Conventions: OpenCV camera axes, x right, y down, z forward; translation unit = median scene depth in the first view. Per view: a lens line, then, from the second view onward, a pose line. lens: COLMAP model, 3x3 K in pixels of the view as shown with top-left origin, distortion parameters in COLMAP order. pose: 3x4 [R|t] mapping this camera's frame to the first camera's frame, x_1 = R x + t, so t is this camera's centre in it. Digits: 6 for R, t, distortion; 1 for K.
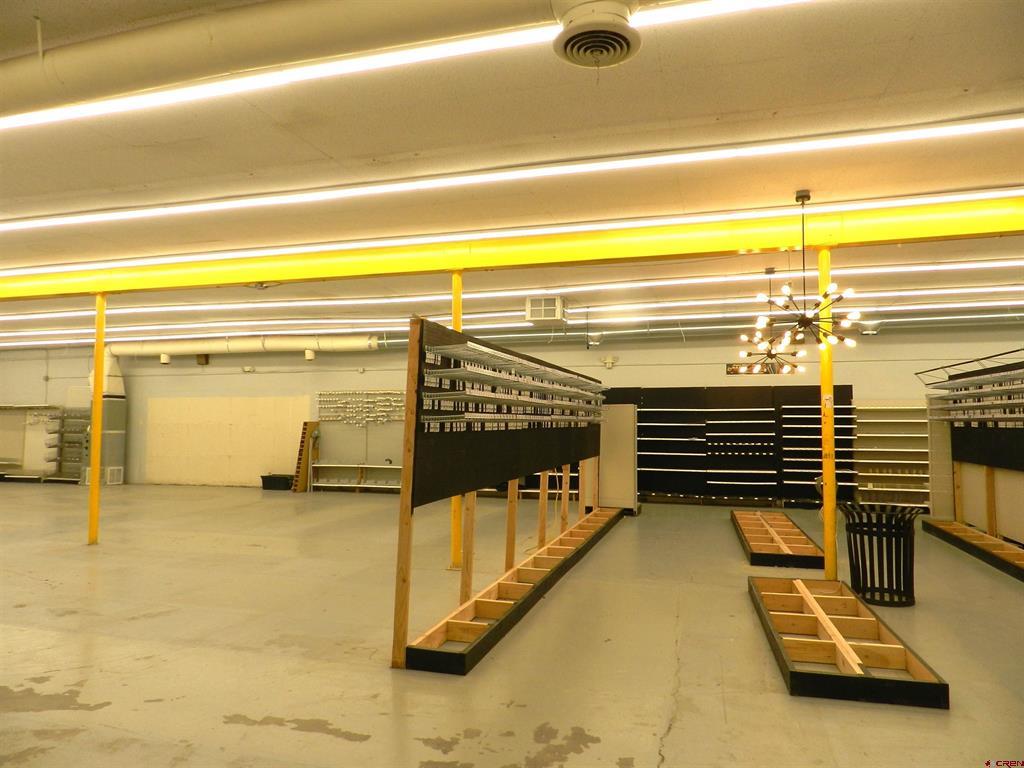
lens RADIAL K [[684.3, 0, 512.0], [0, 684.3, 384.0], [0, 0, 1]] dist [0.007041, -0.005517]
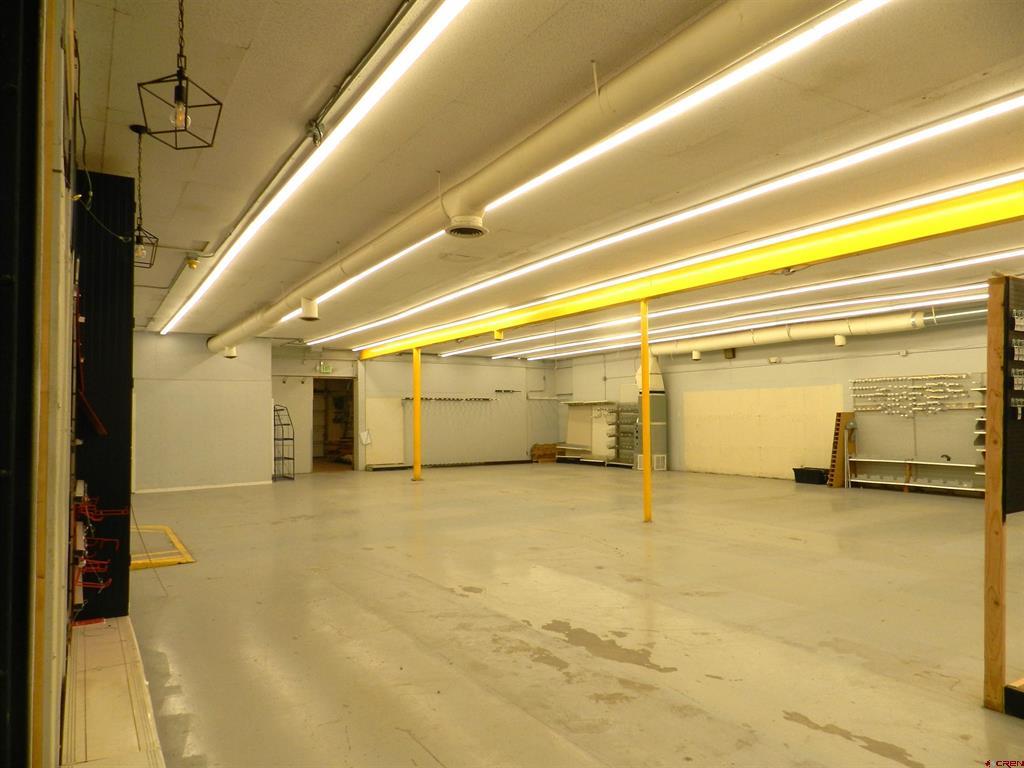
lens RADIAL K [[684.3, 0, 512.0], [0, 684.3, 384.0], [0, 0, 1]] dist [0.007041, -0.005517]
pose [[0.745810, -0.039689, -0.664975, -0.018207], [0.046500, 0.998890, -0.007466, 0.004391], [0.664533, -0.025353, 0.746828, 0.012453]]
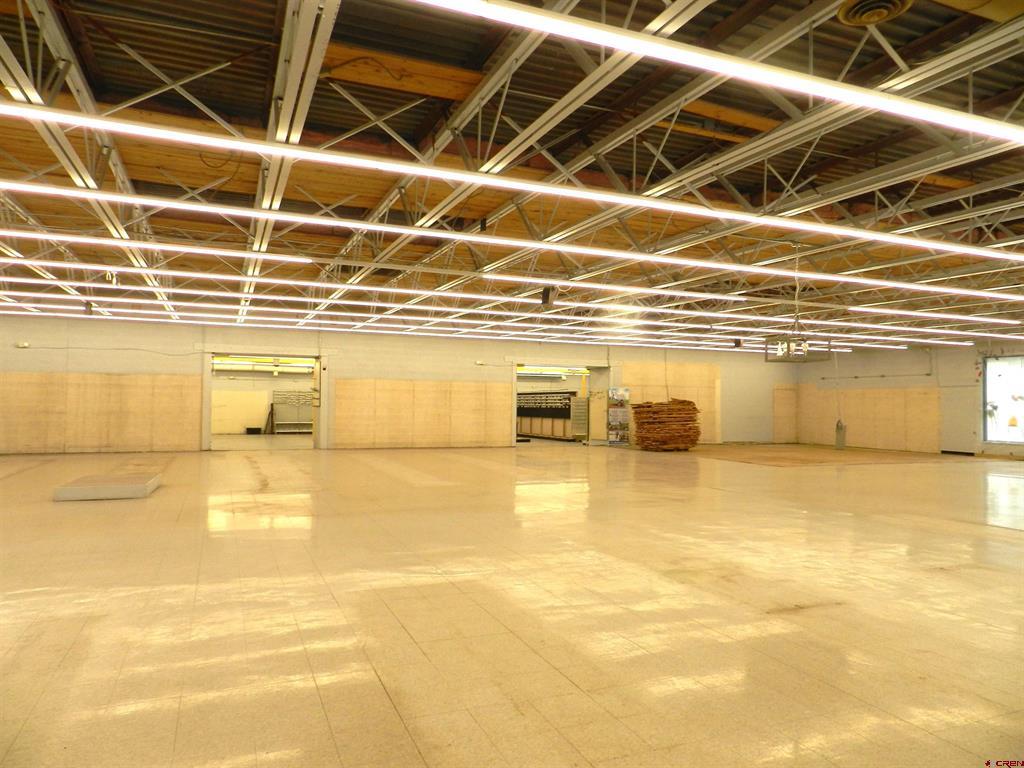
lens RADIAL K [[684.3, 0, 512.0], [0, 684.3, 384.0], [0, 0, 1]] dist [0.007041, -0.005517]
pose [[0.777629, 0.020175, 0.628400, -1.727581], [-0.050819, 0.998232, 0.030839, -0.183644], [-0.626667, -0.055916, 0.777279, -1.920155]]
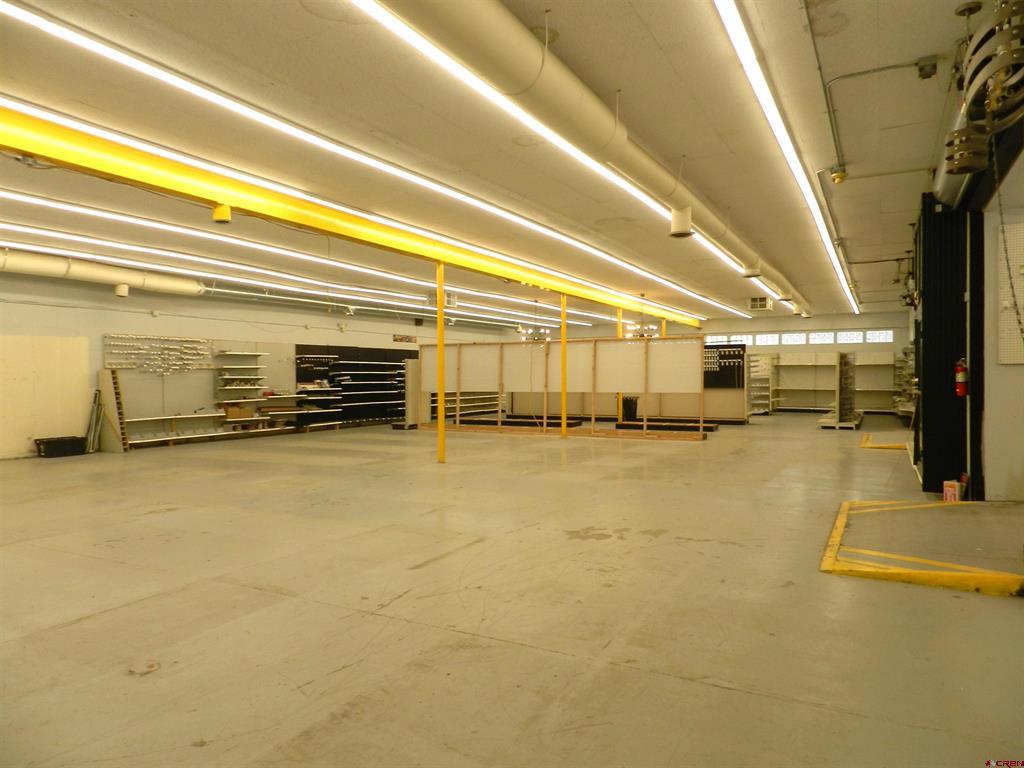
lens RADIAL K [[684.3, 0, 512.0], [0, 684.3, 384.0], [0, 0, 1]] dist [0.007041, -0.005517]
pose [[0.212859, -0.013019, 0.976996, -1.605422], [-0.049813, 0.998466, 0.024158, 0.044308], [-0.975812, -0.053809, 0.211884, 0.543093]]
